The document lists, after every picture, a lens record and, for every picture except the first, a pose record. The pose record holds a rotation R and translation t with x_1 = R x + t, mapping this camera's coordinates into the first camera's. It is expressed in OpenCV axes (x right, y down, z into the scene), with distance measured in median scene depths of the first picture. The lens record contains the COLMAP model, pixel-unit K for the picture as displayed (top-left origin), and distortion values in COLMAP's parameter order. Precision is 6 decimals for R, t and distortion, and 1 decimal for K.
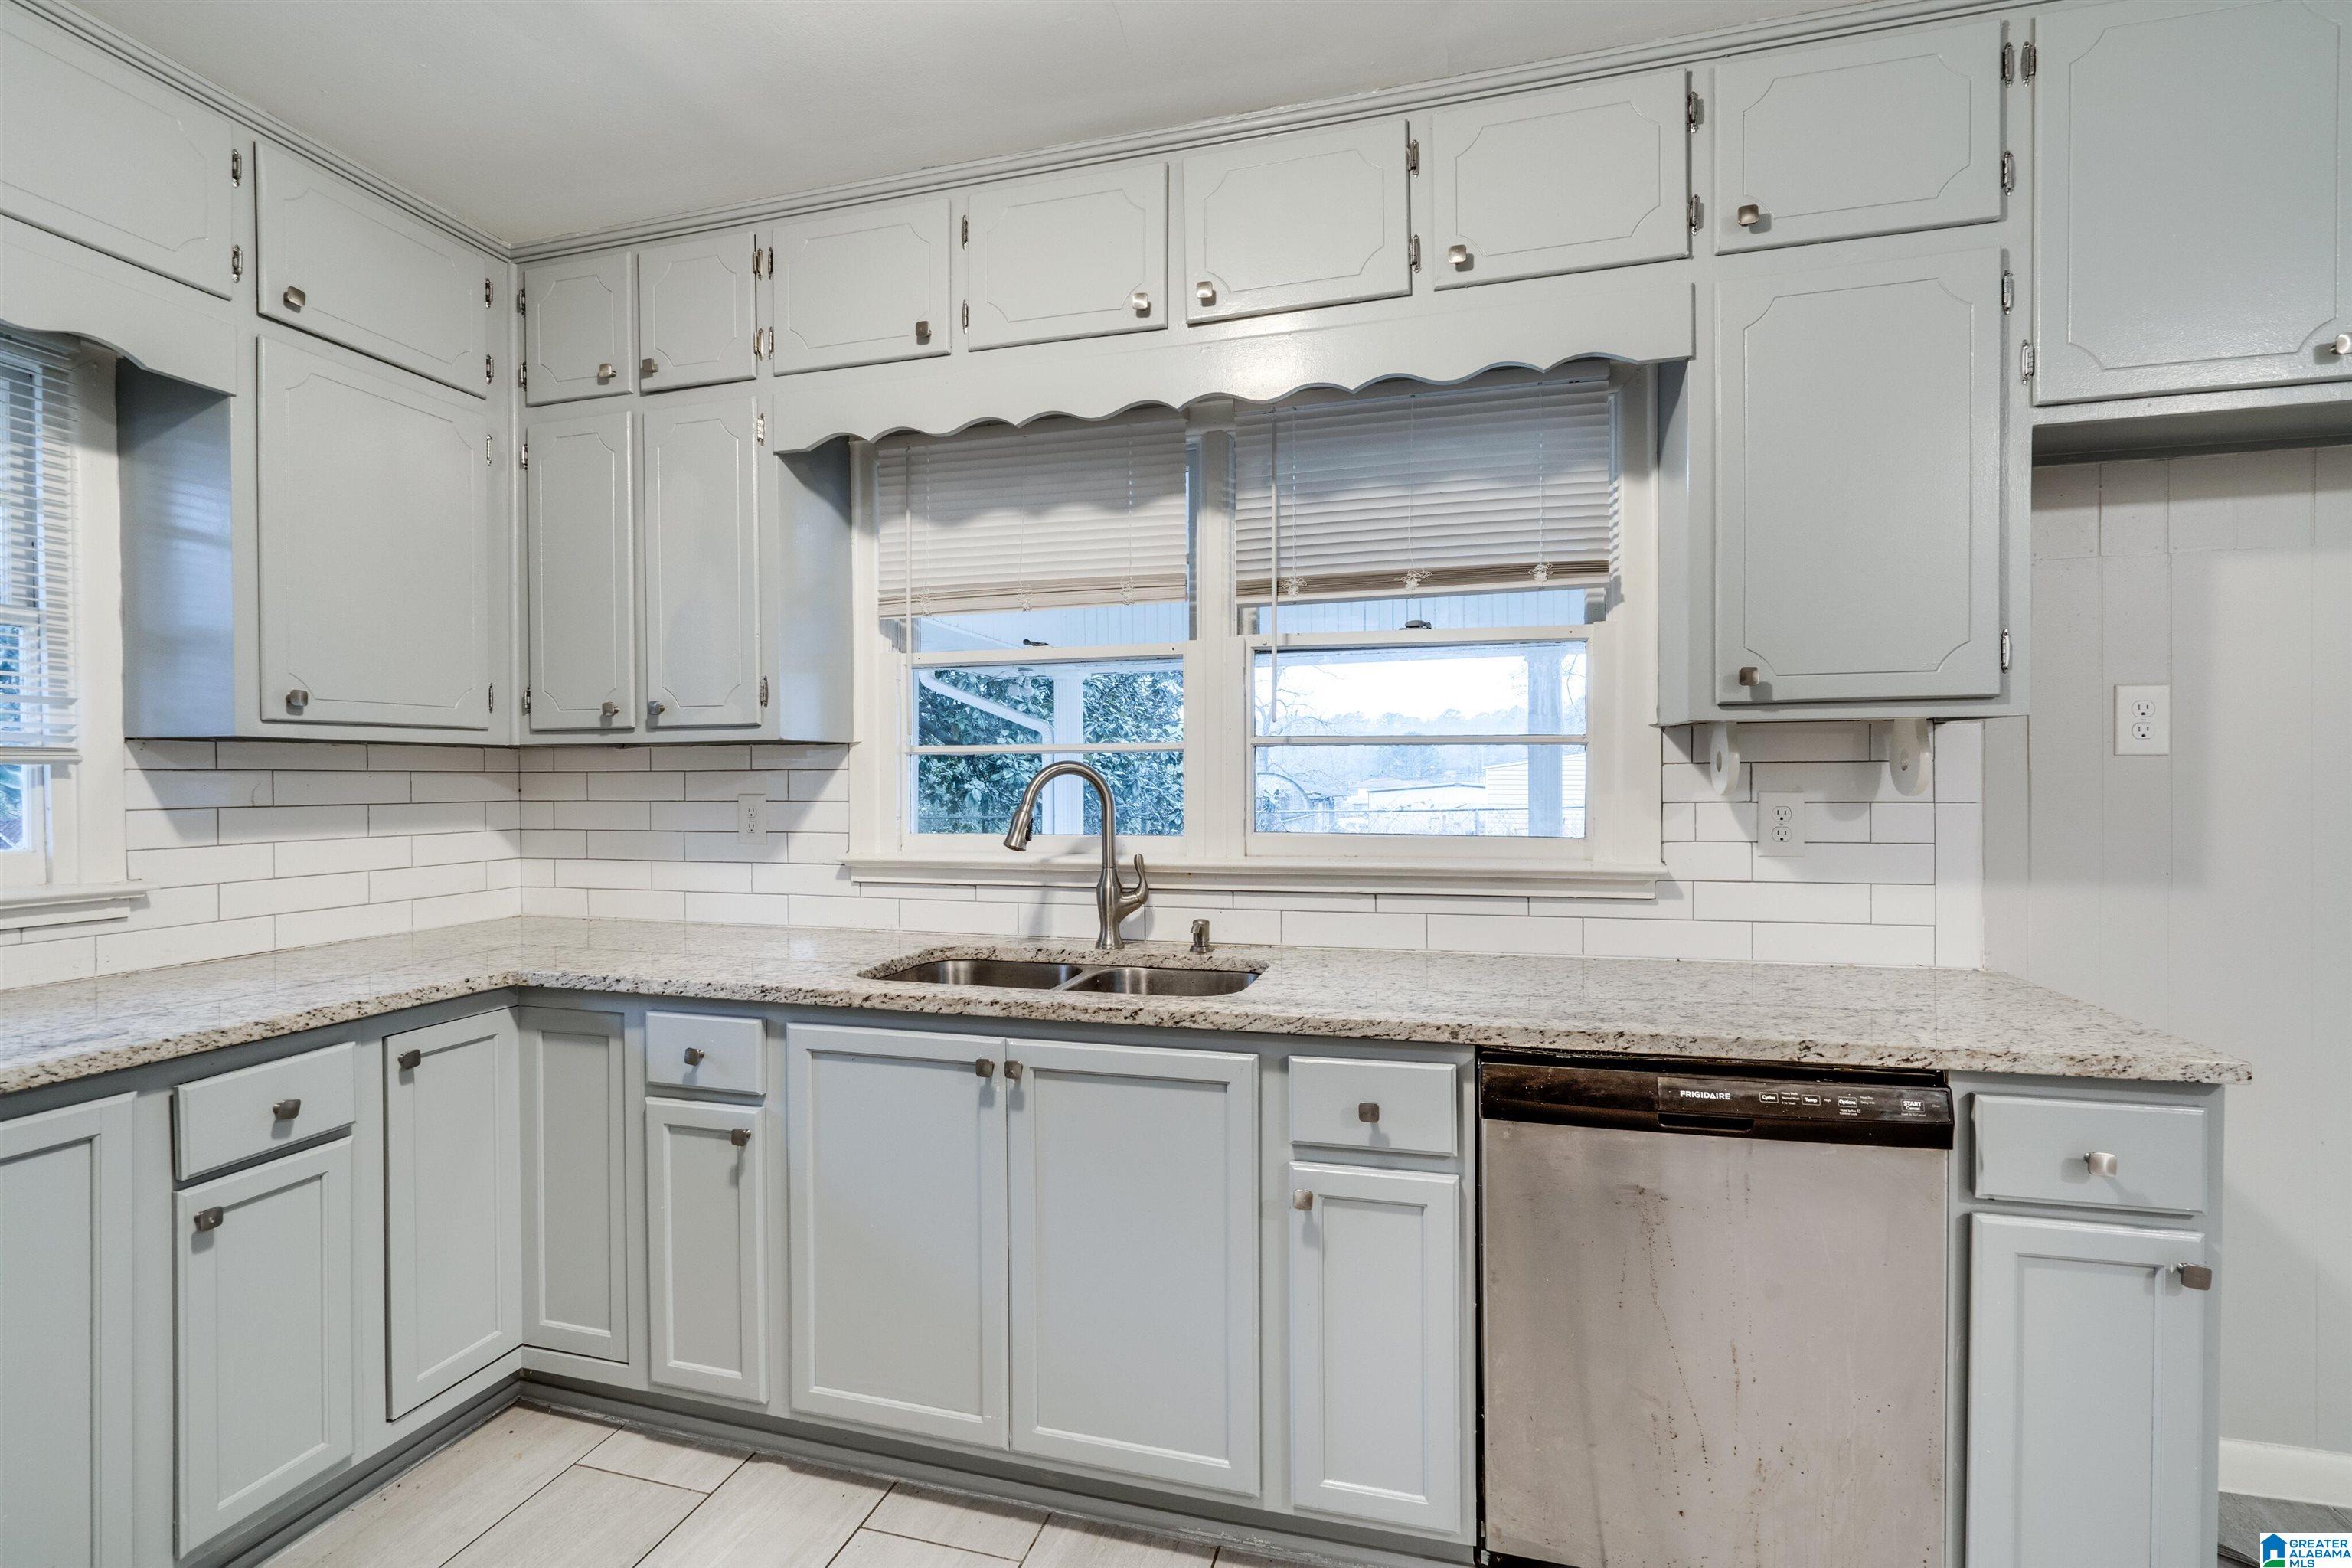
lens RADIAL K [[1086.1, 0, 1162.7], [0, 1086.1, 790.8], [0, 0, 1]] dist [0.003087, 0.000931]
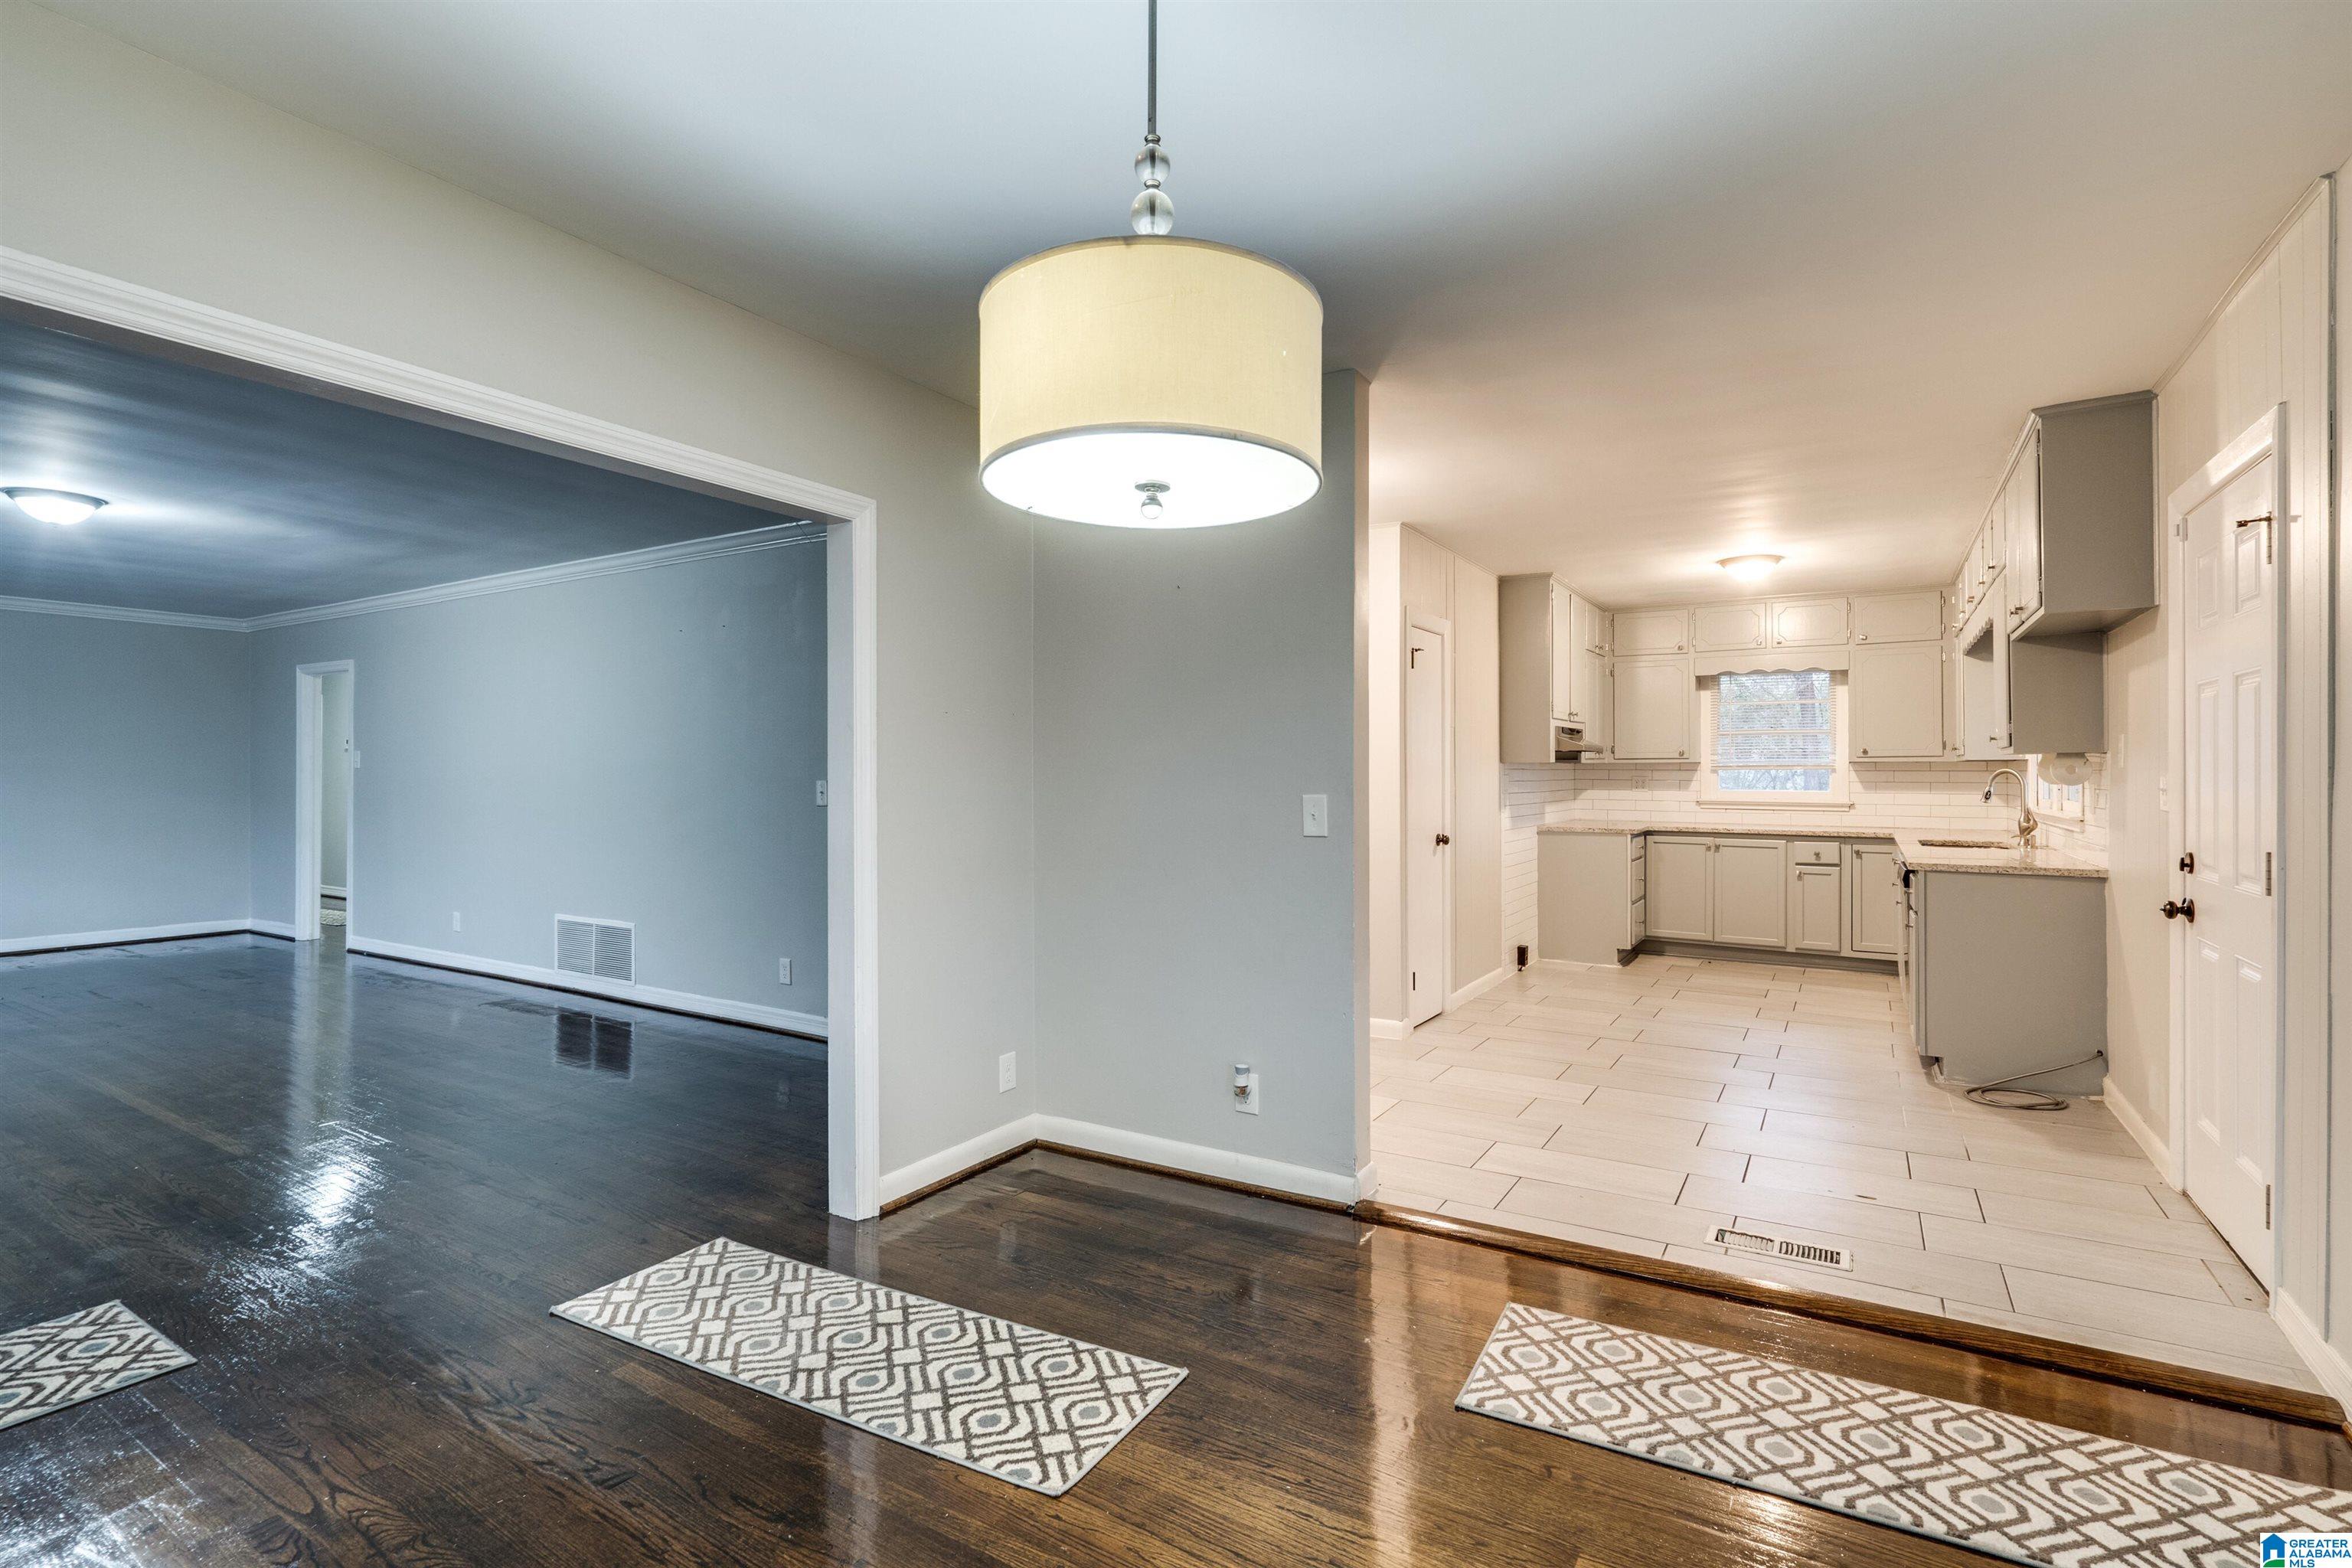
lens RADIAL K [[1086.1, 0, 1162.7], [0, 1086.1, 790.8], [0, 0, 1]] dist [0.003087, 0.000931]
pose [[-0.271617, 0.019007, -0.962218, 3.170934], [-0.009735, 0.999700, 0.022496, -0.012141], [0.962356, 0.015477, -0.271350, -0.211510]]
